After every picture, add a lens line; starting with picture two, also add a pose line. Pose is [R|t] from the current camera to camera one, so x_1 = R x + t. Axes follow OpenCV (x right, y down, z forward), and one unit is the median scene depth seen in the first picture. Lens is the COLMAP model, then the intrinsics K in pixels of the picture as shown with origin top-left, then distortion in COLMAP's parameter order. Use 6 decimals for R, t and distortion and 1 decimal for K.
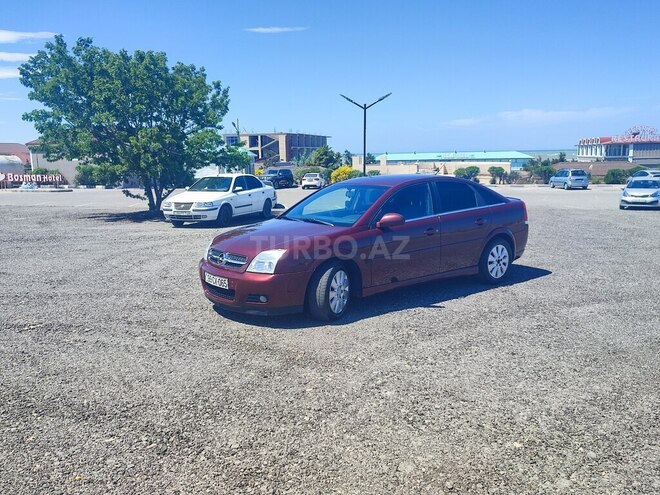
lens RADIAL K [[566.9, 0, 326.8], [0, 566.9, 237.5], [0, 0, 1]] dist [0.008690, 0.003593]
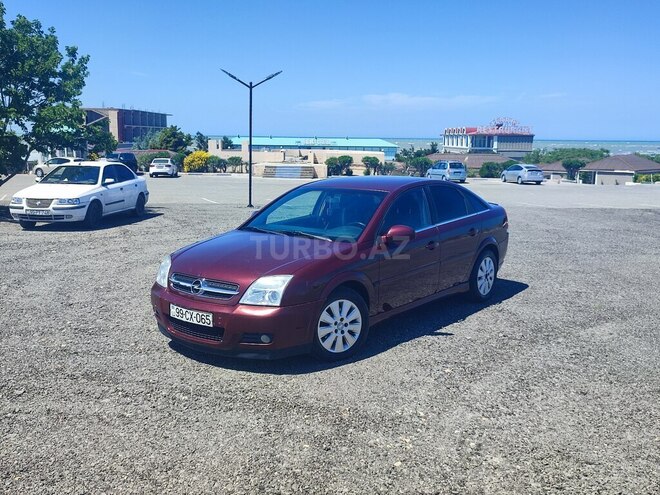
lens RADIAL K [[641.7, 0, 330.0], [0, 641.7, 247.5], [0, 0, 1]] dist [0.004963, 0.010304]
pose [[0.967973, -0.011693, 0.250782, -0.082174], [0.005656, 0.999677, 0.024779, -0.012799], [-0.250990, -0.022567, 0.967727, 0.041699]]
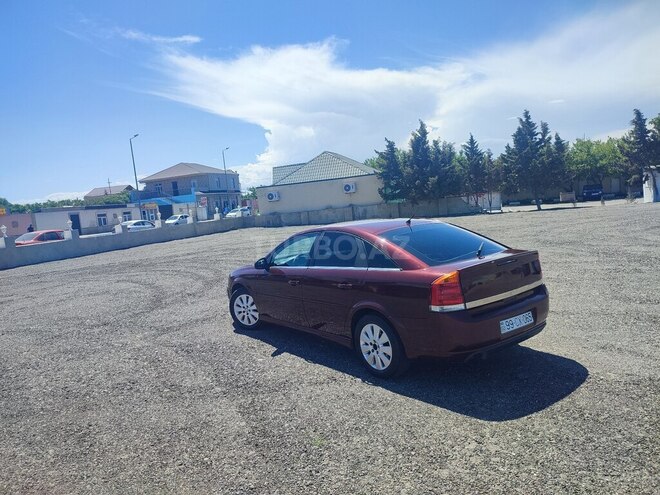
lens RADIAL K [[478.9, 0, 332.8], [0, 478.9, 248.1], [0, 0, 1]] dist [0.007343, 0.000361]
pose [[-0.005103, 0.116664, -0.993158, 0.401824], [-0.041165, 0.992305, 0.116775, -0.068329], [0.999139, 0.041480, -0.000261, 0.420609]]
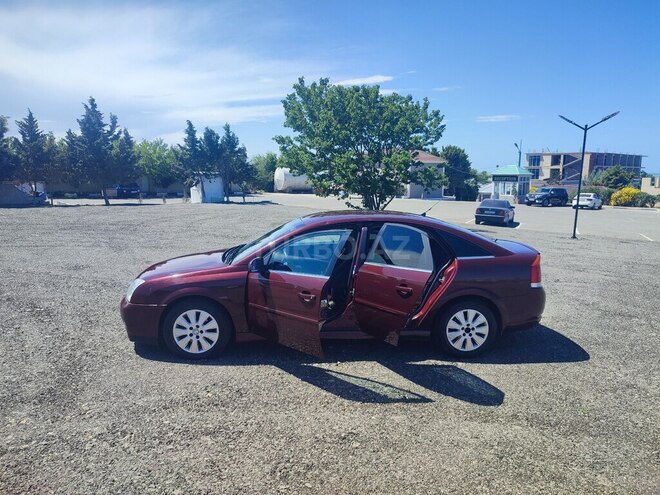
lens RADIAL K [[480.6, 0, 332.7], [0, 480.6, 245.8], [0, 0, 1]] dist [0.007040, -0.002750]
pose [[0.836228, 0.107929, -0.537655, 0.219977], [-0.101709, 0.993955, 0.041337, -0.036829], [0.538867, 0.020117, 0.842151, 0.150304]]
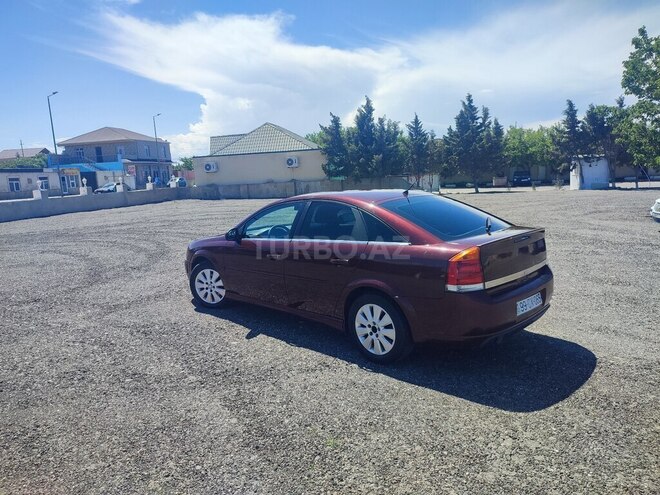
lens RADIAL K [[478.9, 0, 332.8], [0, 478.9, 248.1], [0, 0, 1]] dist [0.007343, 0.000361]
pose [[0.129556, 0.165152, -0.977722, 0.367388], [-0.087805, 0.984069, 0.154589, -0.058709], [0.987677, 0.065821, 0.141993, 0.388130]]
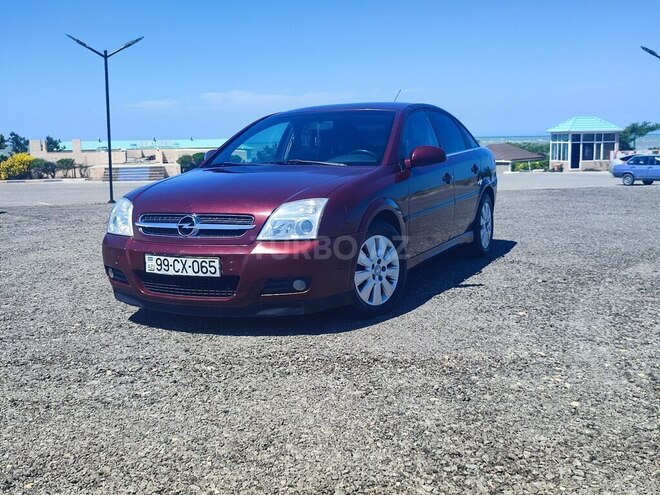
lens RADIAL K [[724.4, 0, 330.0], [0, 724.4, 247.5], [0, 0, 1]] dist [-0.004730, 0.000126]
pose [[0.890217, -0.060994, 0.451435, -0.136786], [0.063587, 0.997932, 0.009440, 0.021987], [-0.451077, 0.020302, 0.892254, 0.112392]]
